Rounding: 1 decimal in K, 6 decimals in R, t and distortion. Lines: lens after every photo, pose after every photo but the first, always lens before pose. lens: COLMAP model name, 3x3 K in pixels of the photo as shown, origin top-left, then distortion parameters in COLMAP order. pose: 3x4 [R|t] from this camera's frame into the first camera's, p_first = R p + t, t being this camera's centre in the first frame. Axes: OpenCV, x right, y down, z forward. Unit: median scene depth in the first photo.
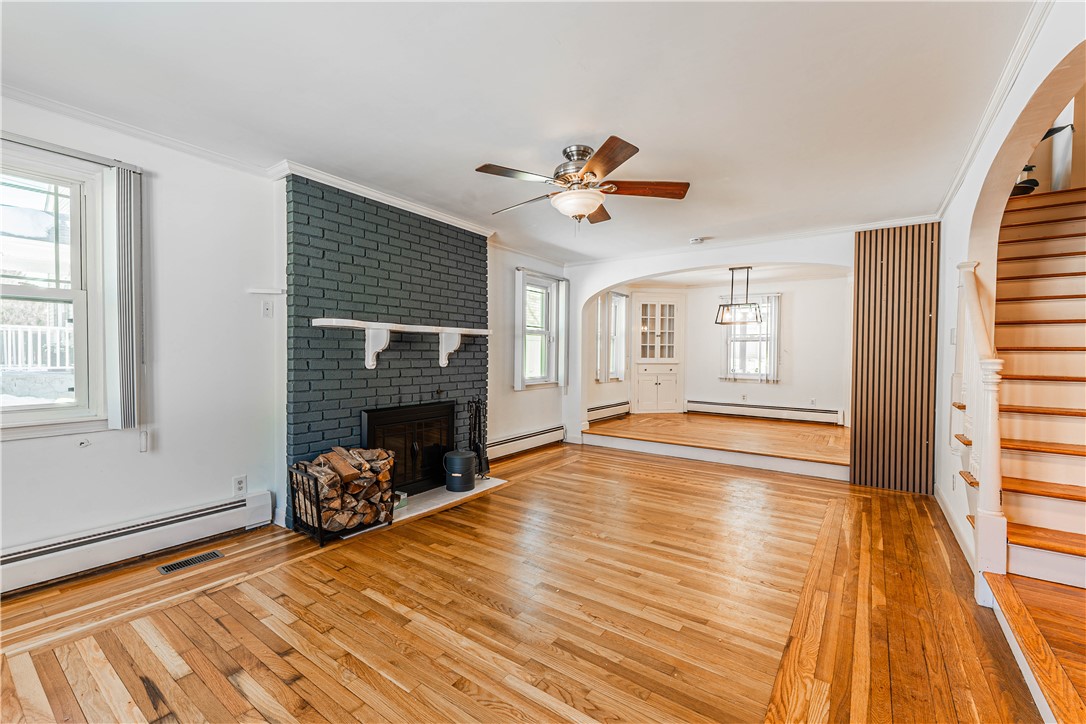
lens RADIAL K [[453.6, 0, 540.8], [0, 453.6, 362.8], [0, 0, 1]] dist [0.002435, 0.001483]
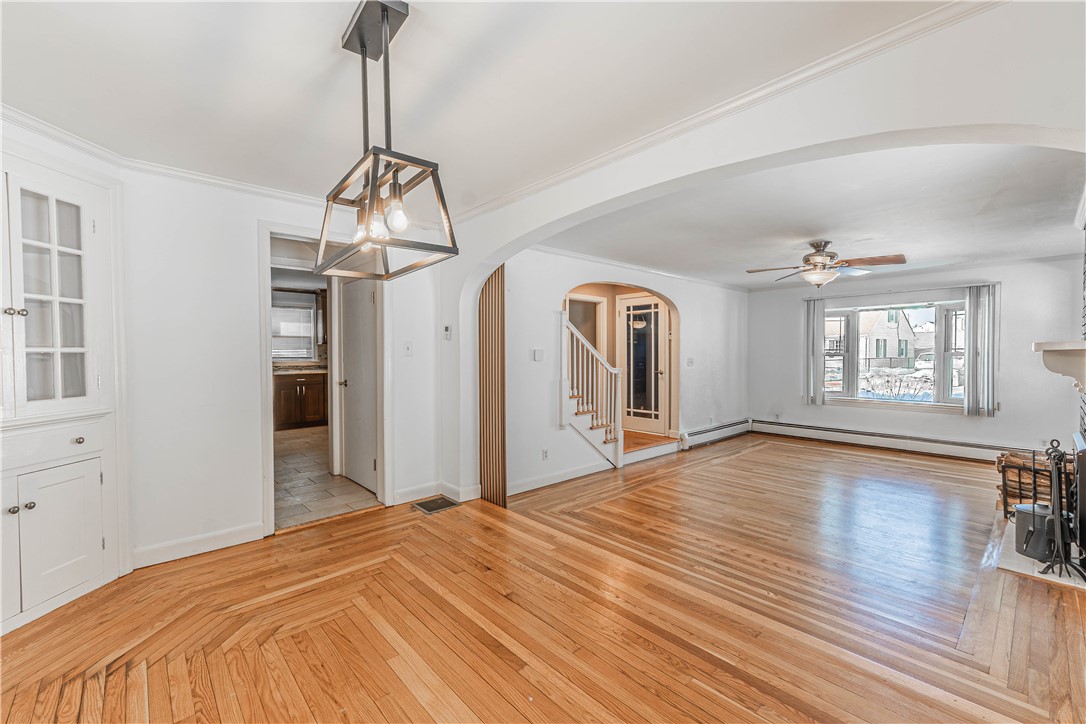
lens RADIAL K [[453.6, 0, 541.0], [0, 453.6, 361.3], [0, 0, 1]] dist [0.002435, 0.001483]
pose [[-0.977770, -0.009511, 0.209465, 0.456042], [-0.001840, 0.999322, 0.036782, -0.068821], [-0.209673, 0.035579, -0.977124, 1.805808]]
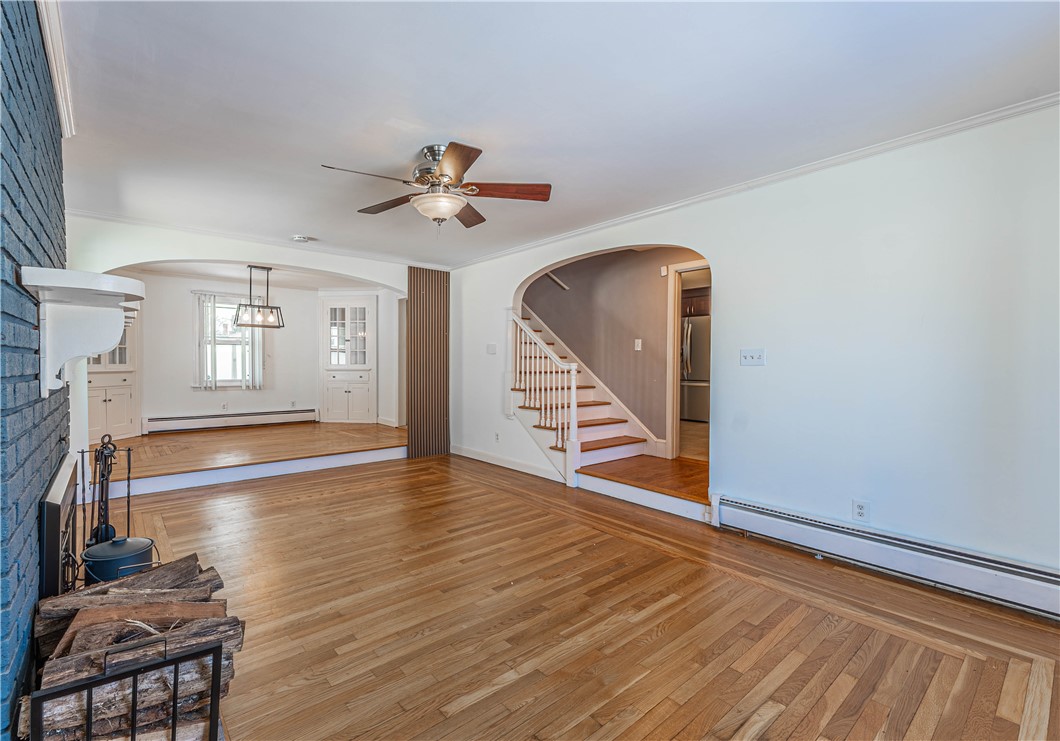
lens RADIAL K [[474.7, 0, 497.5], [0, 474.7, 369.1], [0, 0, 1]] dist [0.004435, 0.000131]
pose [[0.264205, -0.022957, 0.964193, -0.565778], [0.017091, 0.999671, 0.019118, -0.013194], [-0.964315, 0.011428, 0.264510, 0.398027]]
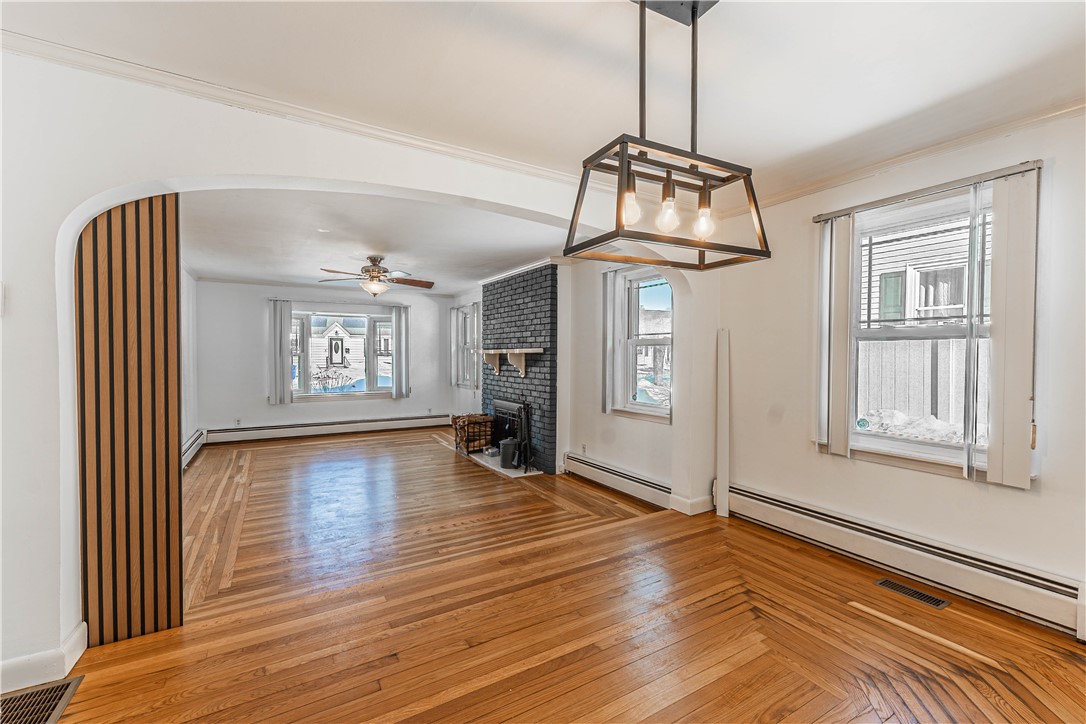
lens RADIAL K [[453.6, 0, 544.5], [0, 453.6, 362.7], [0, 0, 1]] dist [0.002435, 0.001483]
pose [[-0.395938, 0.007660, -0.918245, 0.976200], [-0.024528, 0.999520, 0.018914, -0.059836], [0.917950, 0.030012, -0.395560, 1.538695]]
